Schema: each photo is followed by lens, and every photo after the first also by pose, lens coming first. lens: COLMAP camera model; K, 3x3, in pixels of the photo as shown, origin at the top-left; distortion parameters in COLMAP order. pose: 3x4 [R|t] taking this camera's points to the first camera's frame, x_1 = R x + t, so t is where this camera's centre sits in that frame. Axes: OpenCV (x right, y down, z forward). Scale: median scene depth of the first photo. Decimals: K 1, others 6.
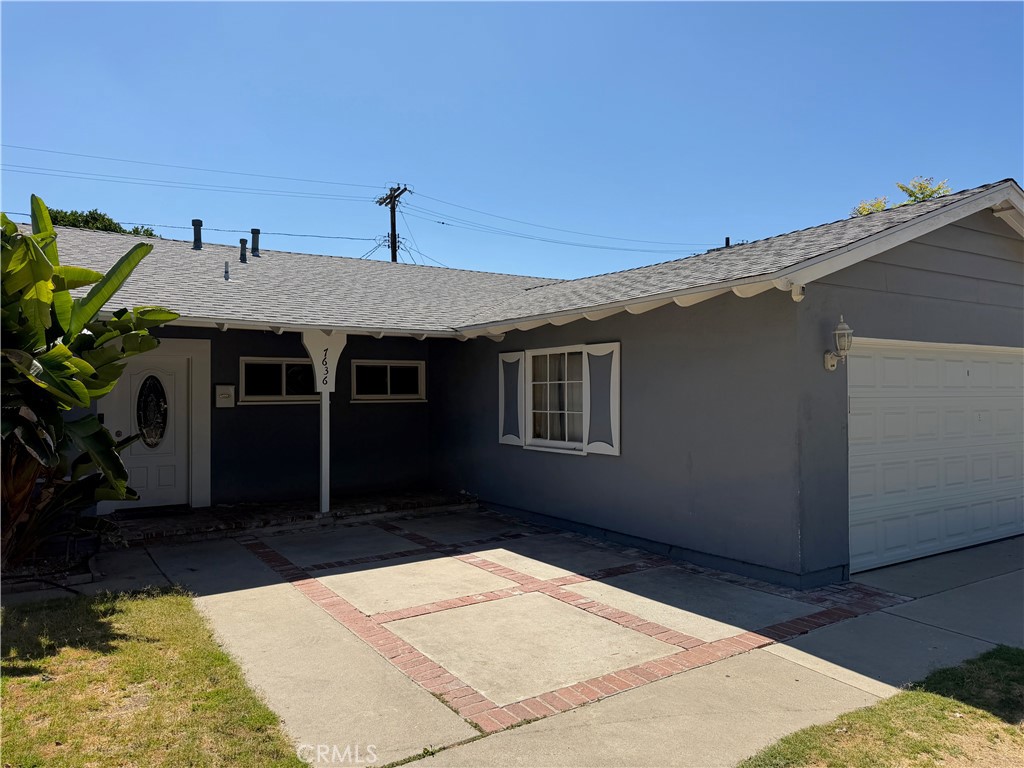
lens RADIAL K [[712.9, 0, 513.3], [0, 712.9, 385.1], [0, 0, 1]] dist [0.042836, -0.004834]
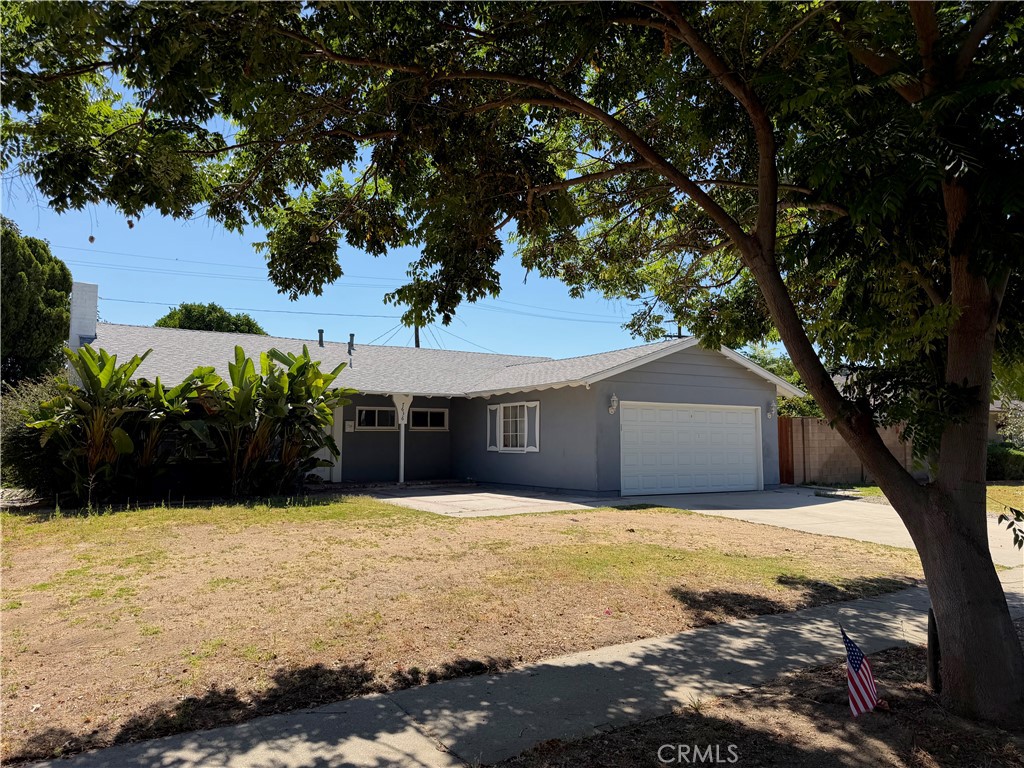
lens RADIAL K [[712.9, 0, 511.4], [0, 712.9, 383.4], [0, 0, 1]] dist [0.042836, -0.004834]
pose [[0.999958, 0.004346, -0.008092, 0.066911], [-0.004881, 0.997725, -0.067243, 0.029778], [0.007781, 0.067280, 0.997704, -1.051162]]
